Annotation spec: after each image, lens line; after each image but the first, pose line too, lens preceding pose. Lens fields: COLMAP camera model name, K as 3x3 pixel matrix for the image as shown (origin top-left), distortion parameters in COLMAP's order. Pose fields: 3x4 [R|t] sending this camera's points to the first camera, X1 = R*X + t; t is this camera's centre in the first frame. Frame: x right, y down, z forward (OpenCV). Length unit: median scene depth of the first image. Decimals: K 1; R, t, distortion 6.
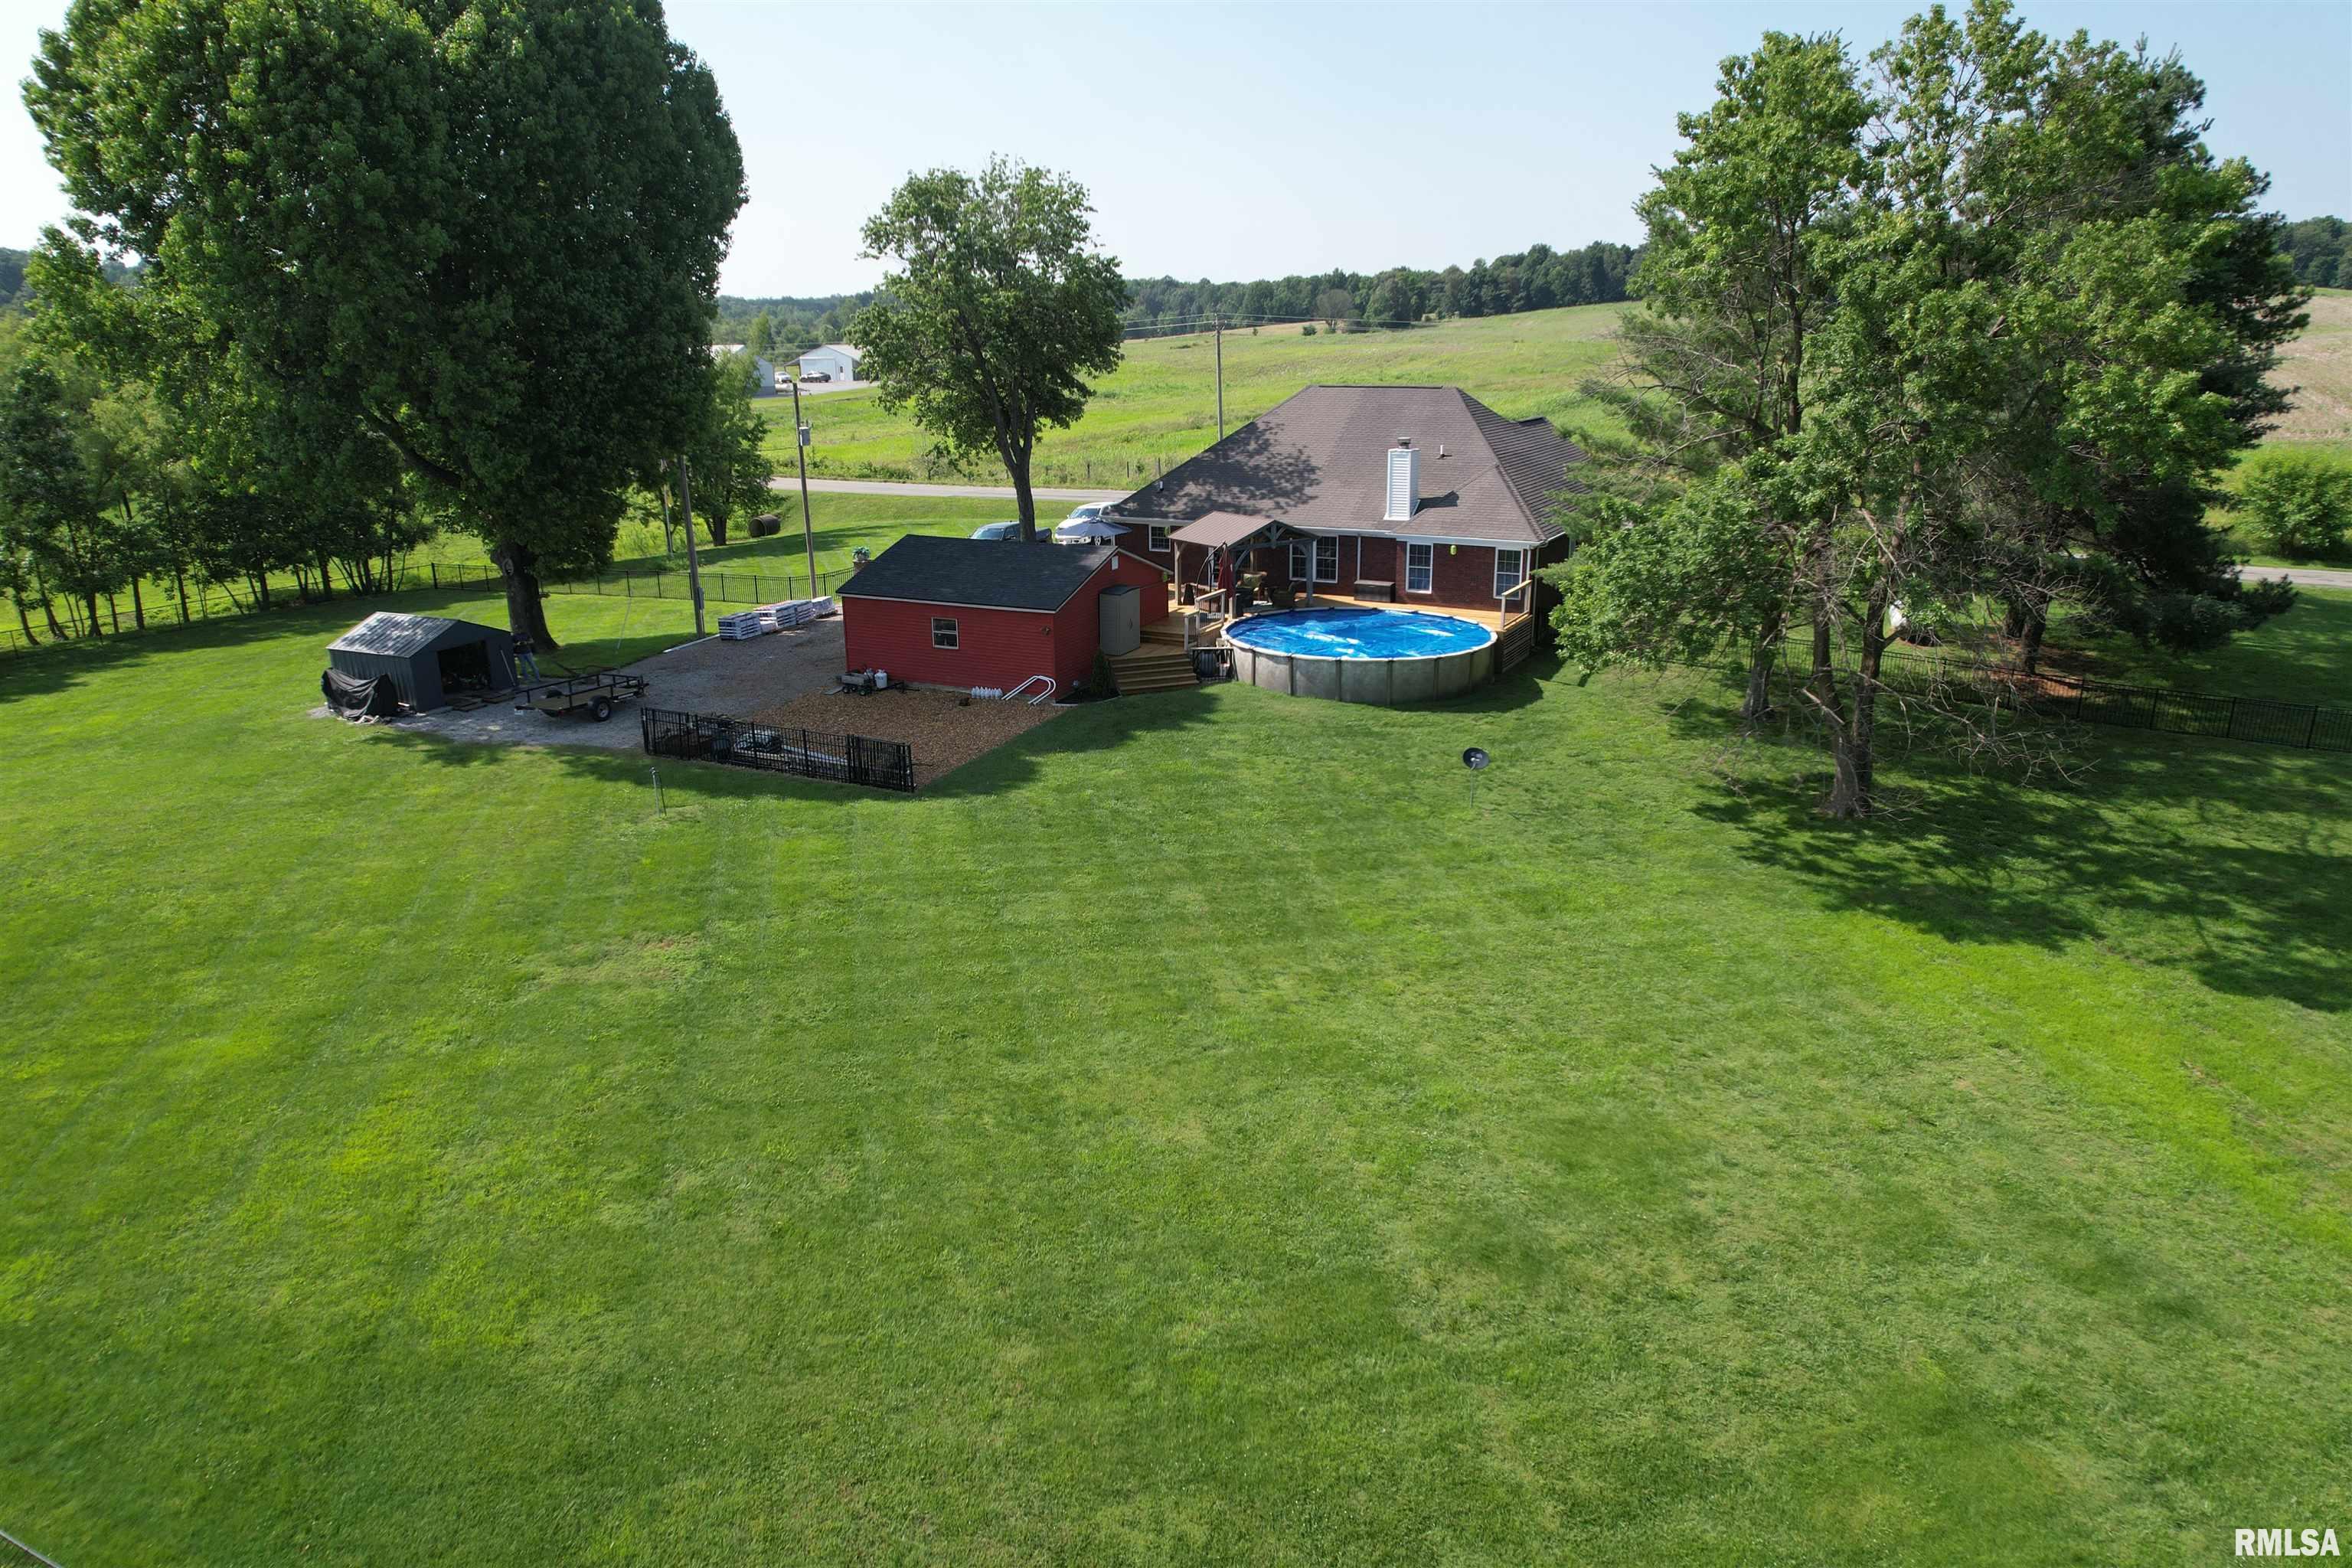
lens RADIAL K [[1490.9, 0, 1127.2], [0, 1490.9, 778.2], [0, 0, 1]] dist [-0.065637, 0.058312]
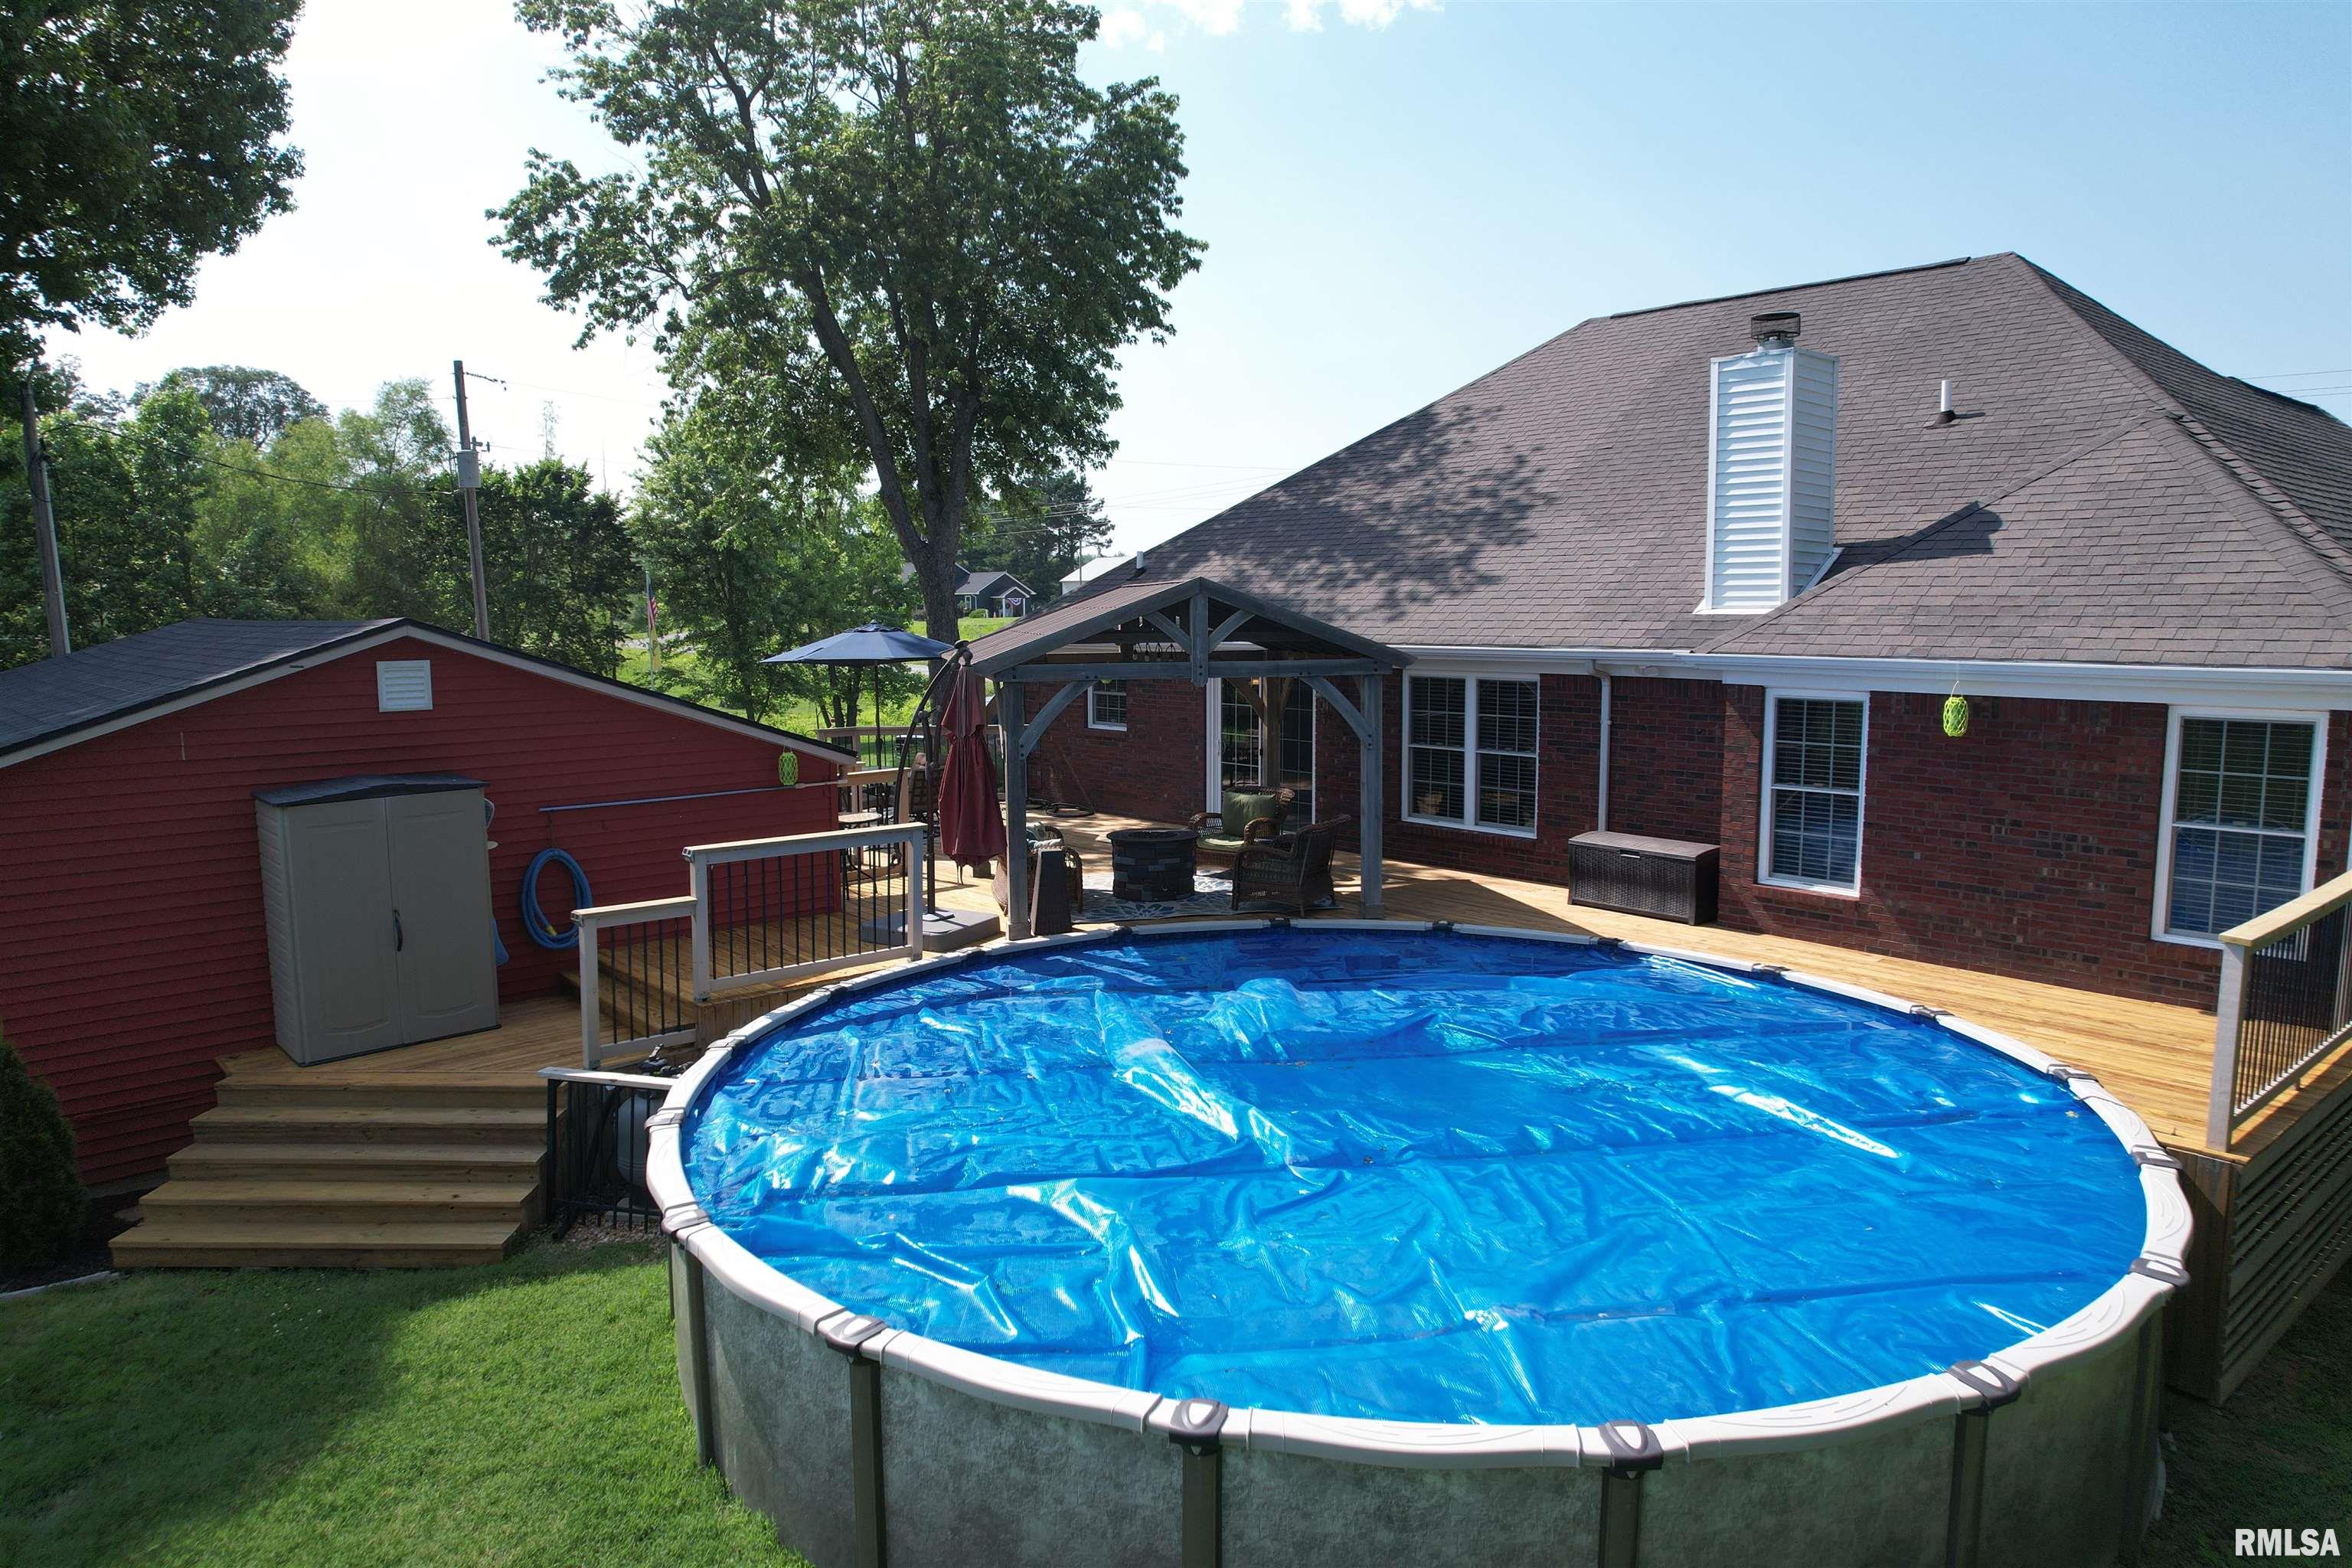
lens RADIAL K [[1510.7, 0, 1187.3], [0, 1510.7, 782.0], [0, 0, 1]] dist [-0.073092, 0.064547]
pose [[0.945024, 0.053051, -0.322668, 0.197086], [-0.106934, 0.982636, -0.151628, -0.104256], [0.309021, 0.177796, 0.934288, 0.810767]]
